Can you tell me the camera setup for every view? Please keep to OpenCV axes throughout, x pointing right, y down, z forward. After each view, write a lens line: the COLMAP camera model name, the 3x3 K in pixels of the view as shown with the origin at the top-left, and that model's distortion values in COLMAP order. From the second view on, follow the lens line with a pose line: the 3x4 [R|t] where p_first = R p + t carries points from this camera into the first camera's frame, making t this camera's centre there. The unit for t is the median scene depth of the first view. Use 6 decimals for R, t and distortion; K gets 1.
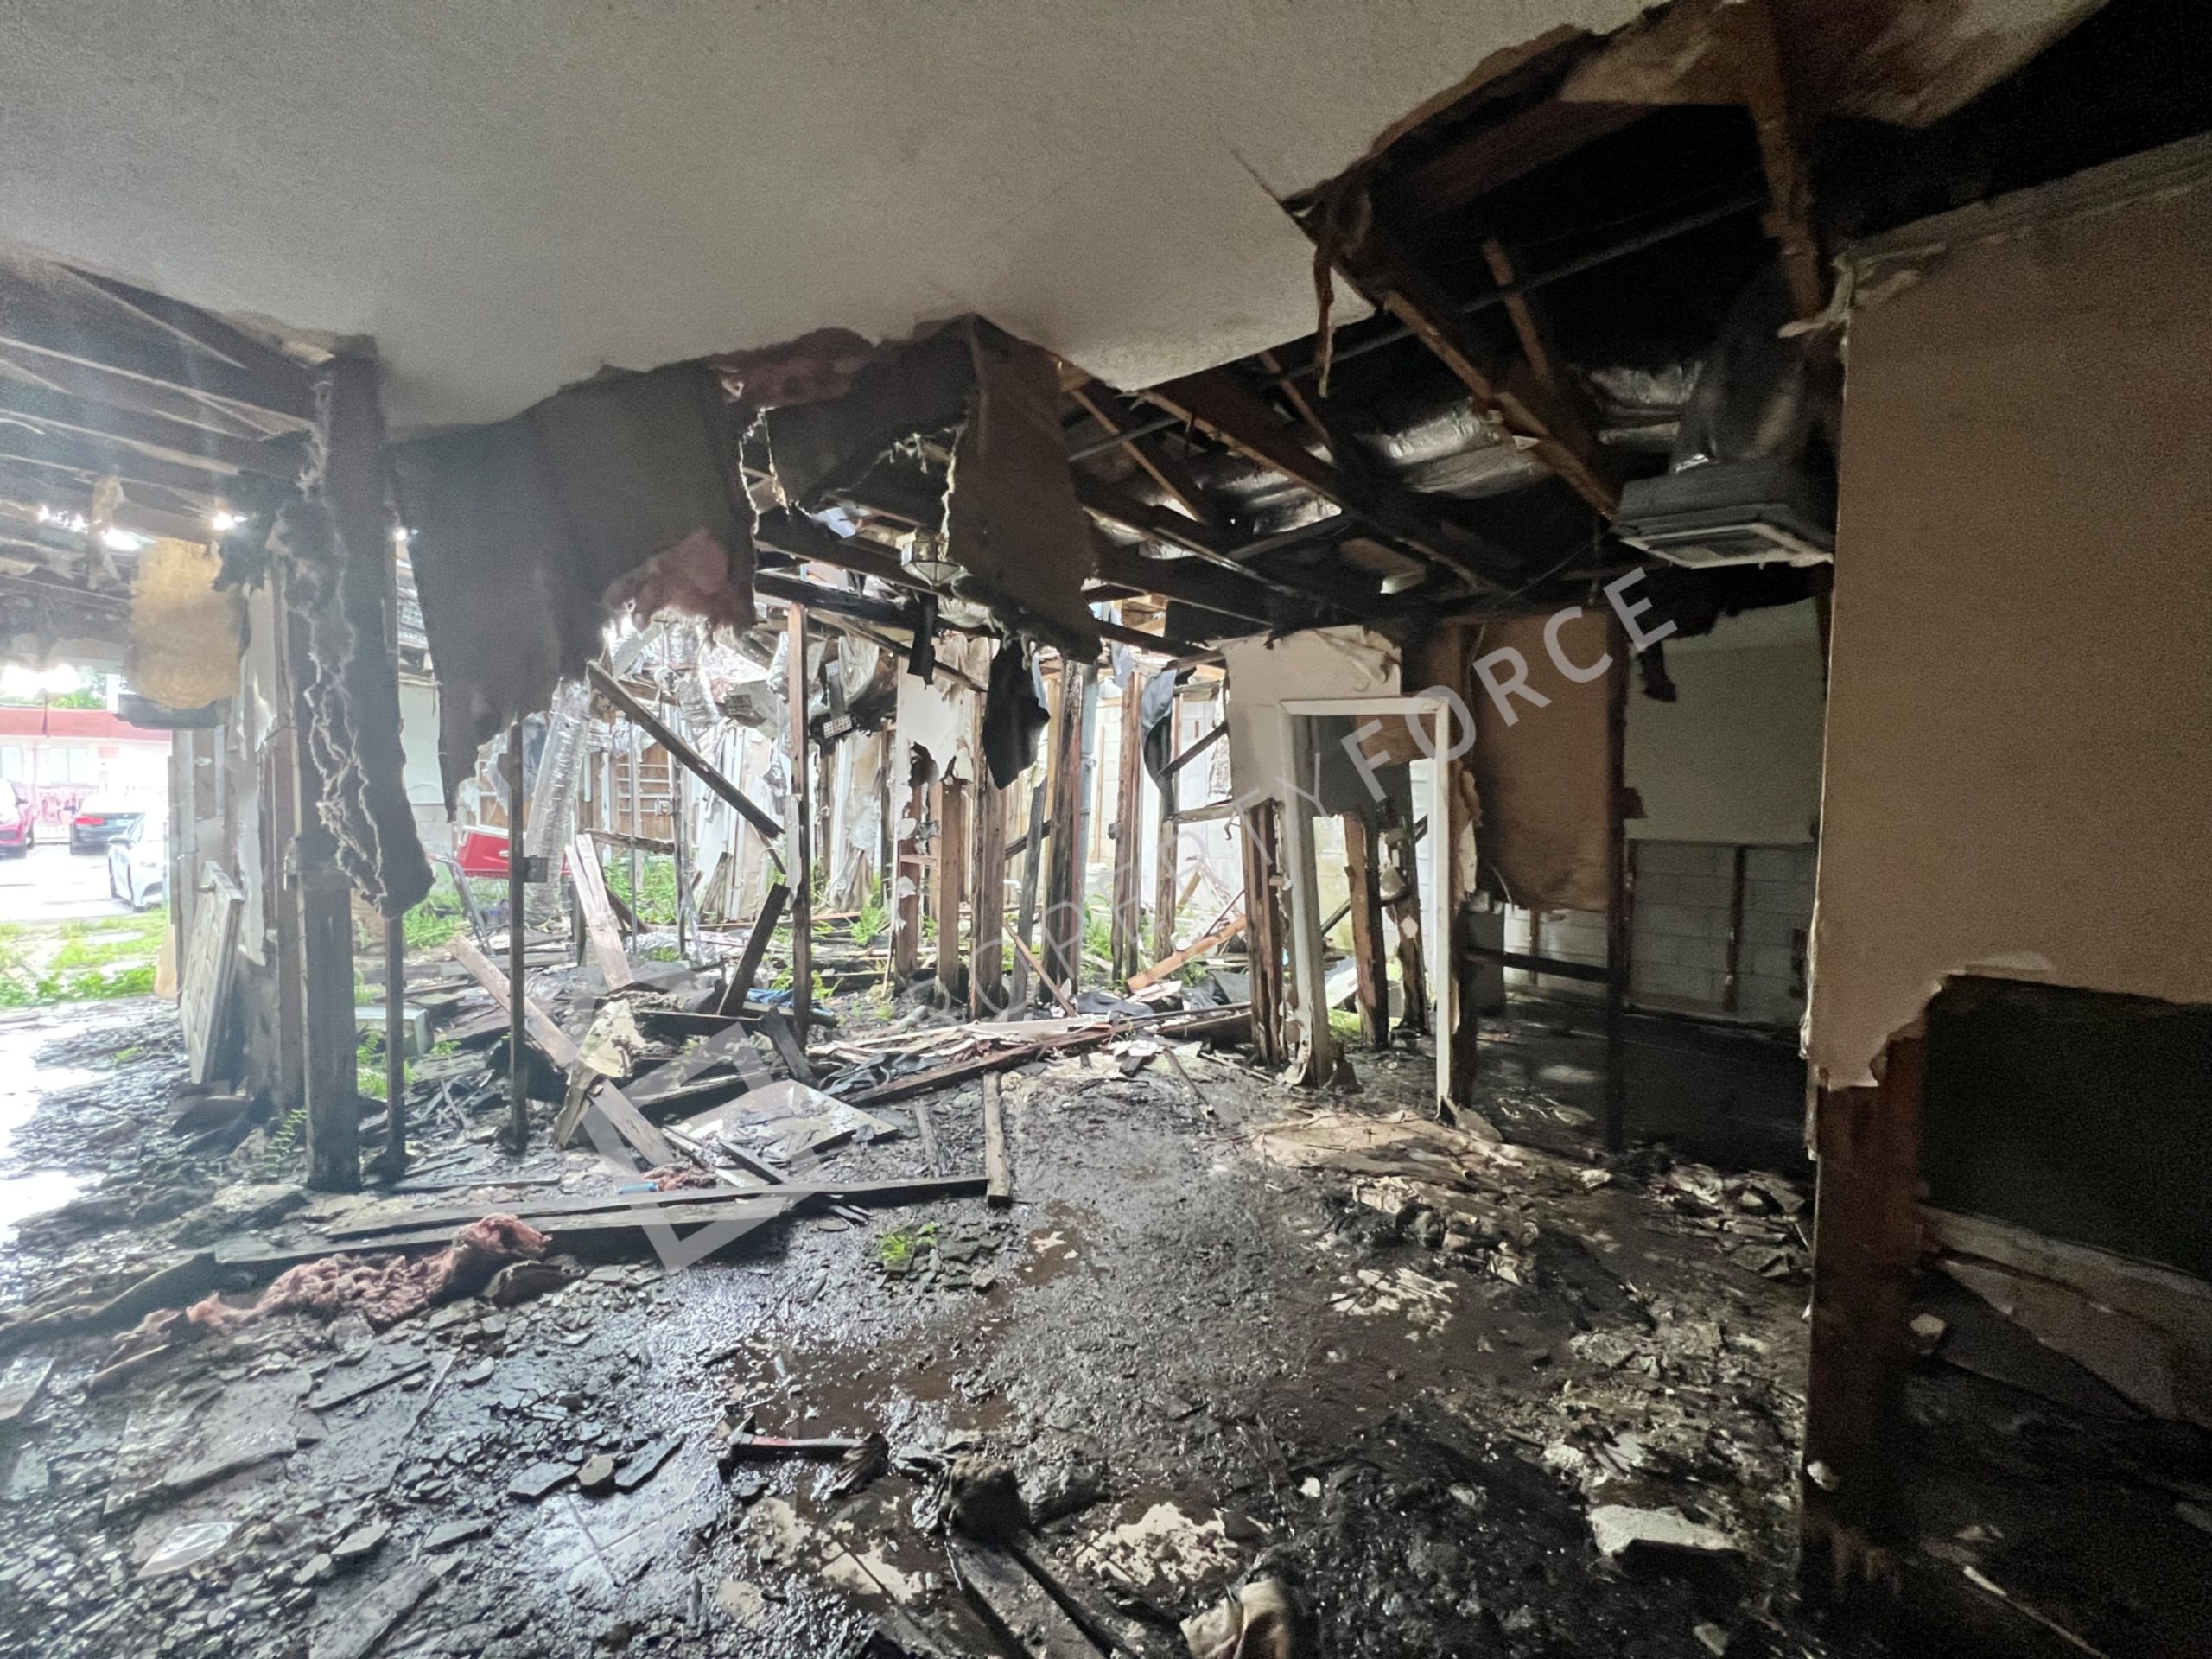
lens RADIAL K [[877.7, 0, 1106.0], [0, 877.7, 829.5], [0, 0, 1]] dist [-0.000733, -0.000060]
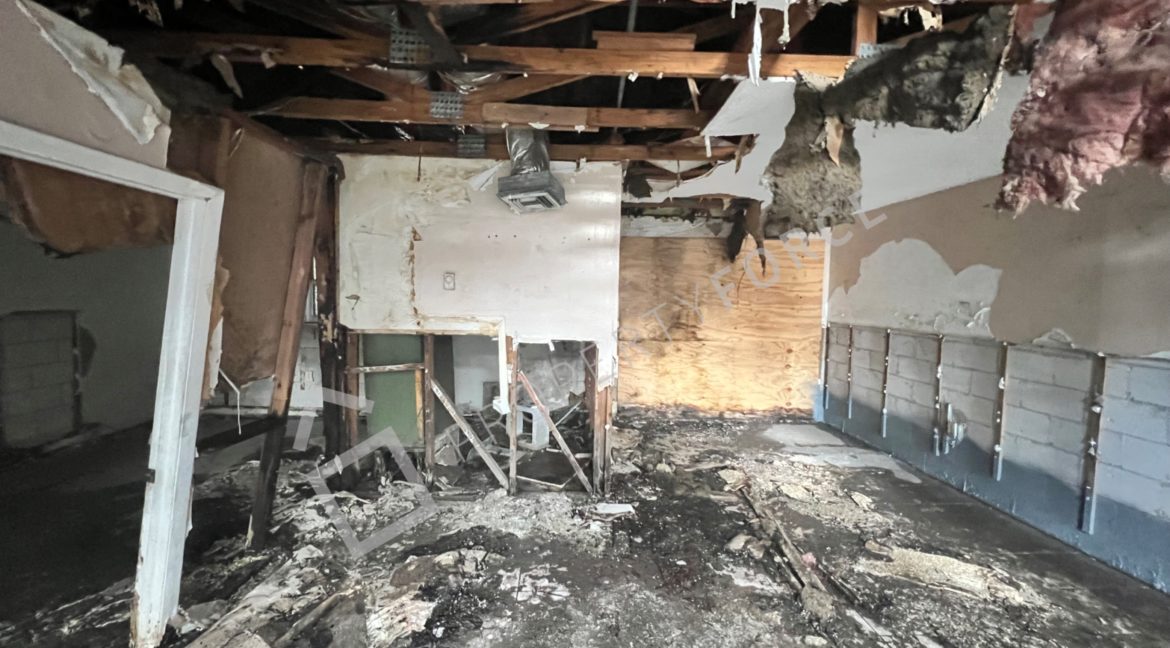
lens RADIAL K [[480.3, 0, 585.0], [0, 480.3, 324.0], [0, 0, 1]] dist [-0.001217, -0.000471]
pose [[-0.693493, -0.079503, 0.716063, -0.218289], [-0.007781, 0.994661, 0.102900, -0.050304], [-0.720421, 0.065789, -0.690410, 0.857767]]
